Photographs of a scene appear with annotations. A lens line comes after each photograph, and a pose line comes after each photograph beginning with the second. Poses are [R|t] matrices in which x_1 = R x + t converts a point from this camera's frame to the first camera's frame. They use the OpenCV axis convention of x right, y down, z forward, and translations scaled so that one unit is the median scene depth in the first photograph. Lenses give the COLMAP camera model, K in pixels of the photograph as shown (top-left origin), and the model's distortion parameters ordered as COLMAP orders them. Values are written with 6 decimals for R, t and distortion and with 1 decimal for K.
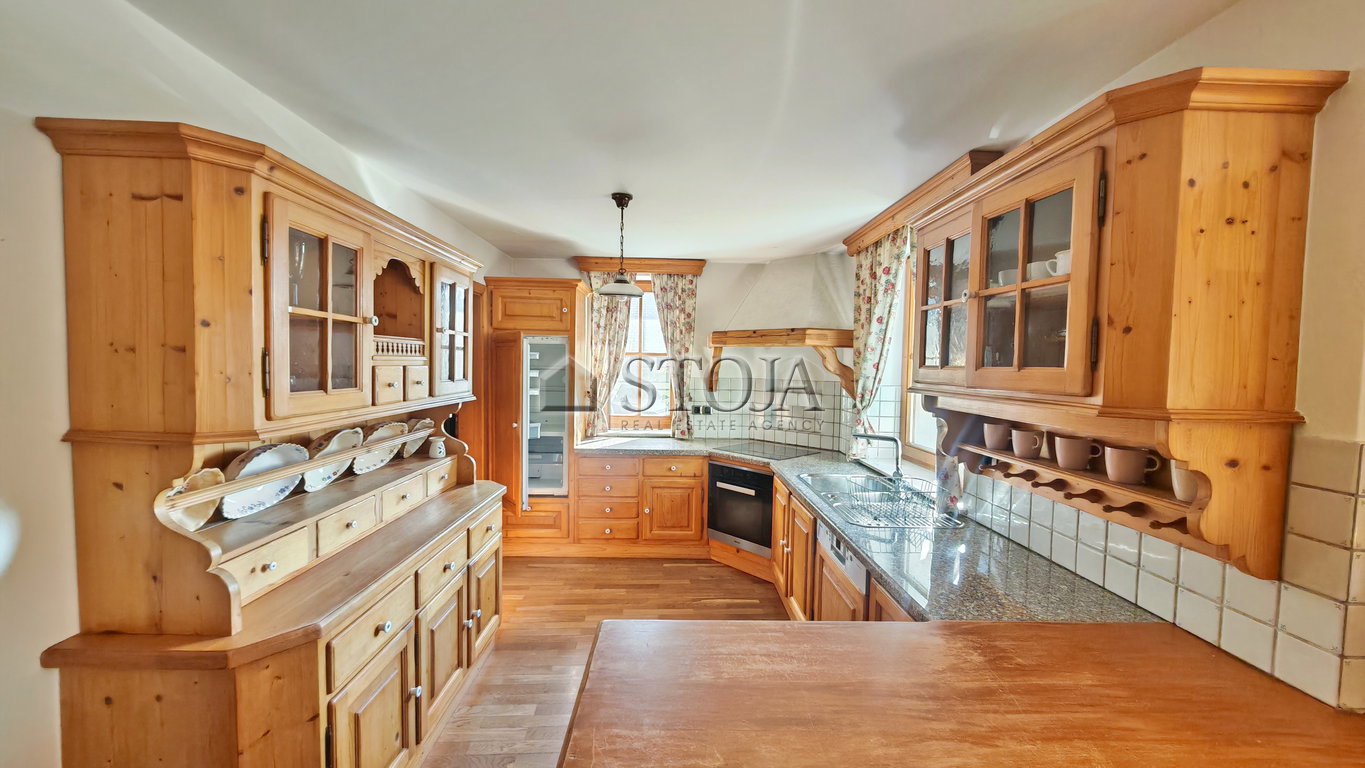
lens RADIAL K [[503.0, 0, 681.1], [0, 503.0, 384.3], [0, 0, 1]] dist [0.002430, 0.000882]
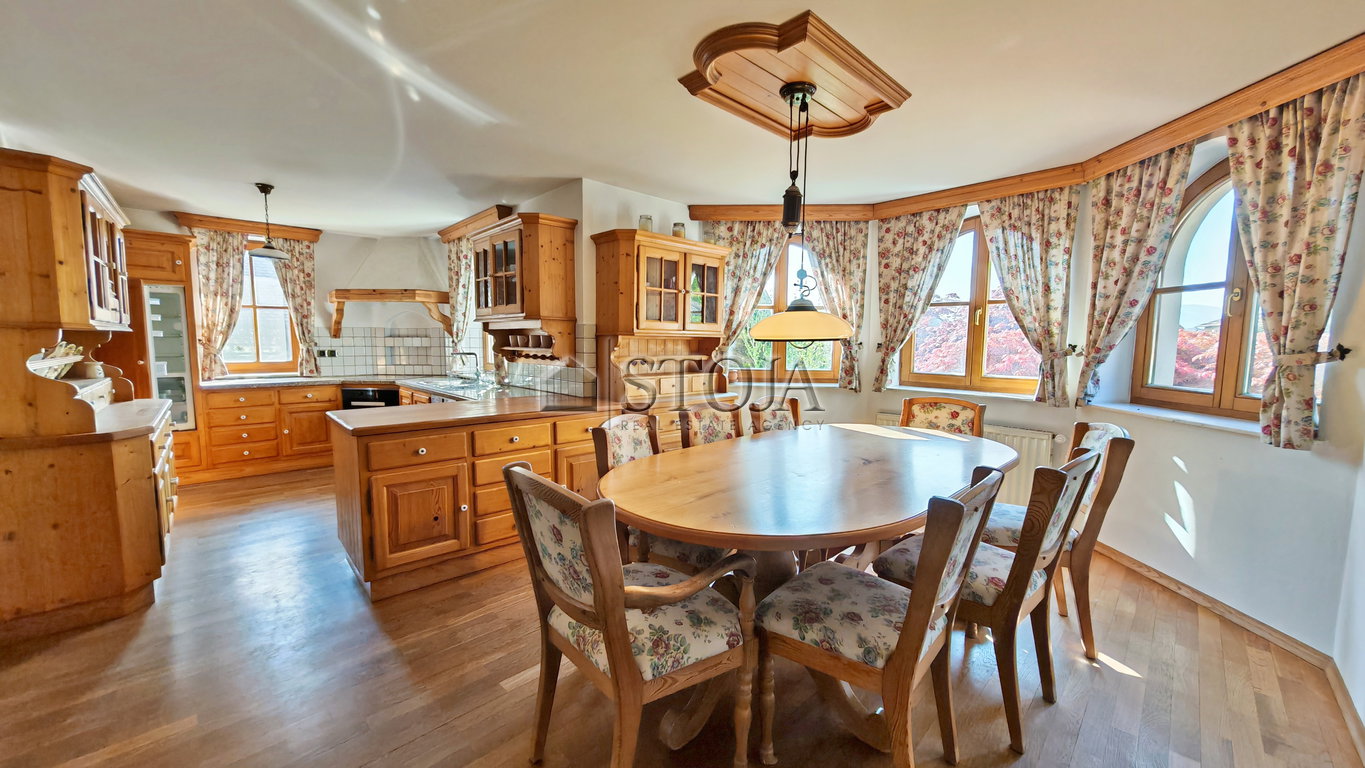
lens RADIAL K [[503.0, 0, 677.1], [0, 503.0, 385.9], [0, 0, 1]] dist [0.002430, 0.000882]
pose [[0.749953, -0.075311, 0.657190, -0.166565], [0.036774, 0.996708, 0.072253, 0.091053], [-0.660468, -0.030018, 0.750254, -0.619400]]
